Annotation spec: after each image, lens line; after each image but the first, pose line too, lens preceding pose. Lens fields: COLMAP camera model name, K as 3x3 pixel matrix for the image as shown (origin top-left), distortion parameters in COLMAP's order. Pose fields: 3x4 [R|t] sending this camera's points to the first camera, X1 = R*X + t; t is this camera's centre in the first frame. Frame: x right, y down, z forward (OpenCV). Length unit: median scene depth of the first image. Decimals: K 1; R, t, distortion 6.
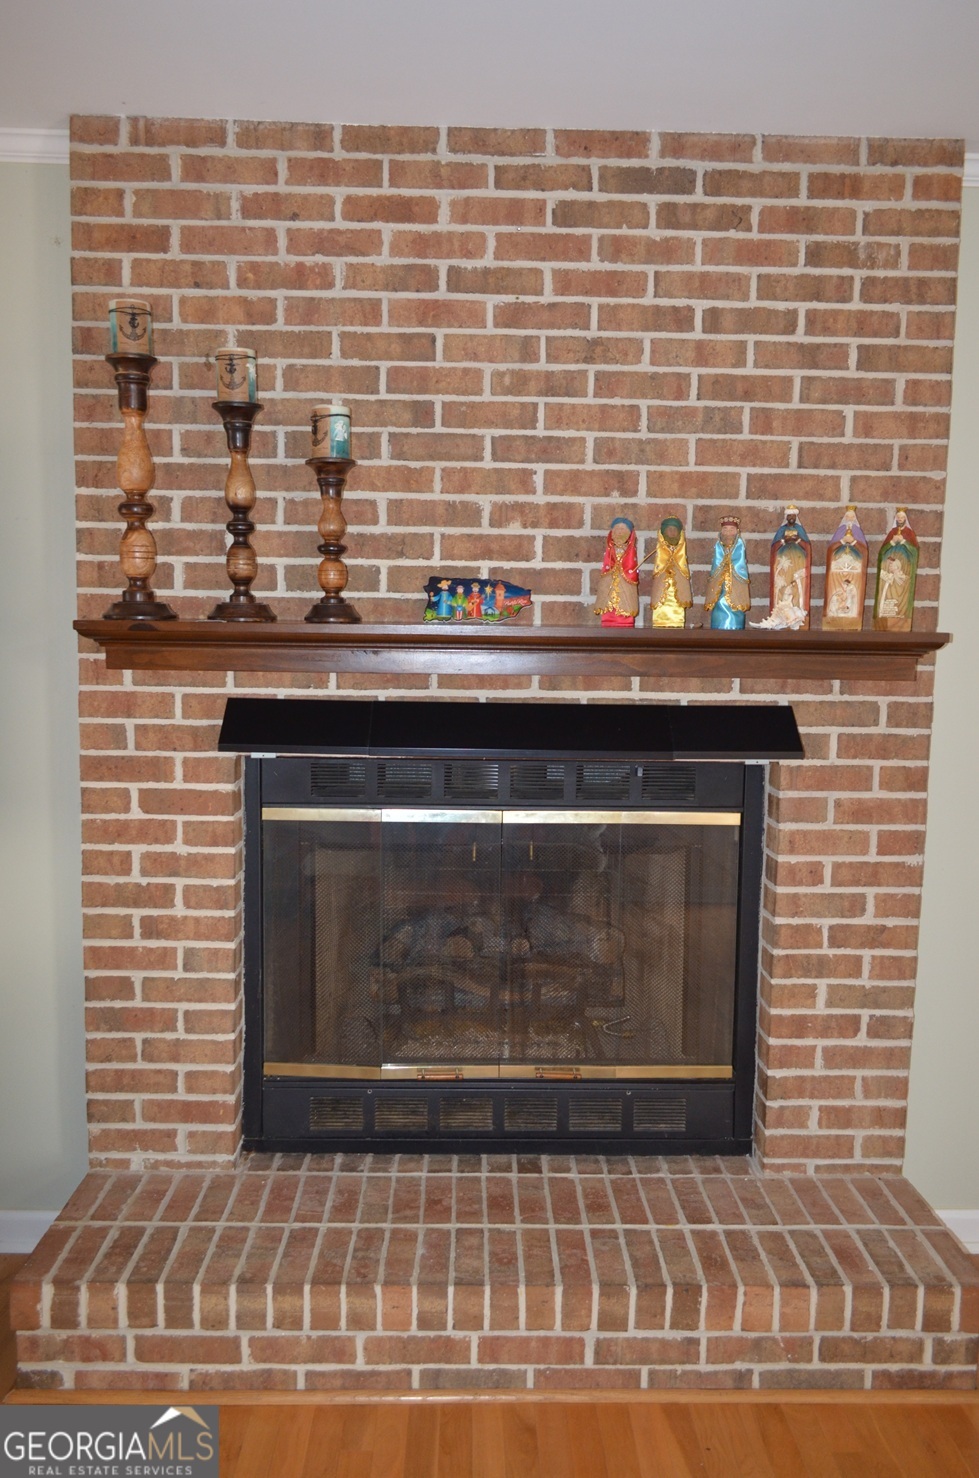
lens RADIAL K [[1152.4, 0, 493.8], [0, 1152.4, 740.2], [0, 0, 1]] dist [-0.011130, 0.002585]
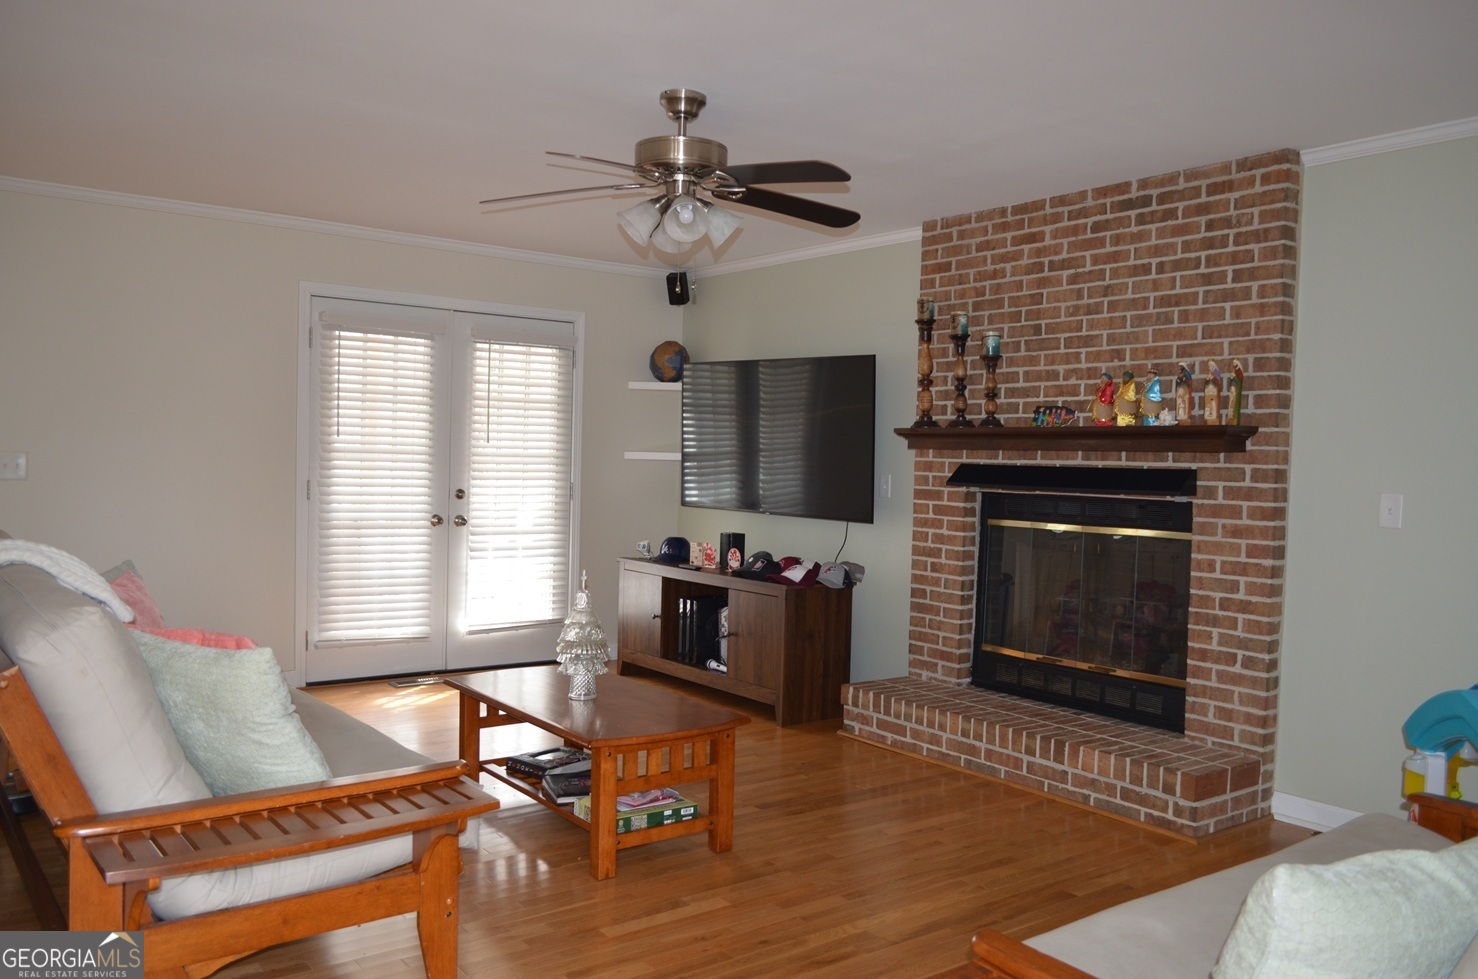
lens RADIAL K [[1152.4, 0, 740.2], [0, 1152.4, 492.9], [0, 0, 1]] dist [-0.011130, 0.002585]
pose [[0.582121, 0.022966, -0.812778, 1.353046], [-0.101836, 0.993789, -0.044855, 0.165773], [0.806700, 0.108881, 0.580845, -0.639822]]
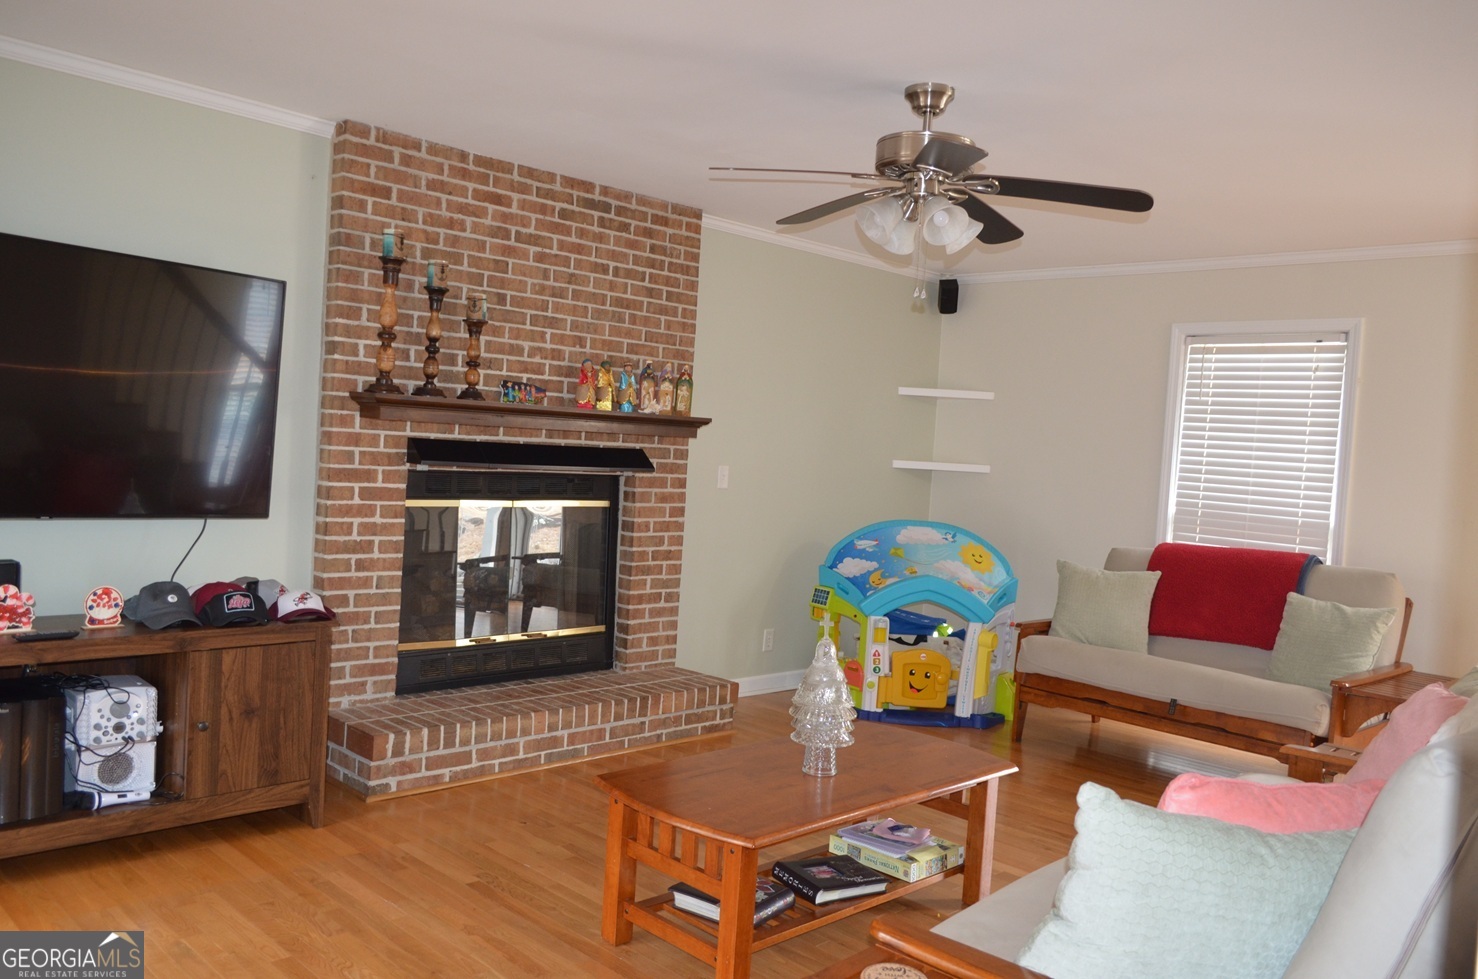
lens RADIAL K [[1152.4, 0, 733.4], [0, 1152.4, 493.0], [0, 0, 1]] dist [-0.011130, 0.002585]
pose [[0.726541, -0.003374, 0.687115, -1.158526], [0.027262, 0.999342, -0.023919, 0.114951], [-0.686582, 0.036110, 0.726155, -0.732558]]
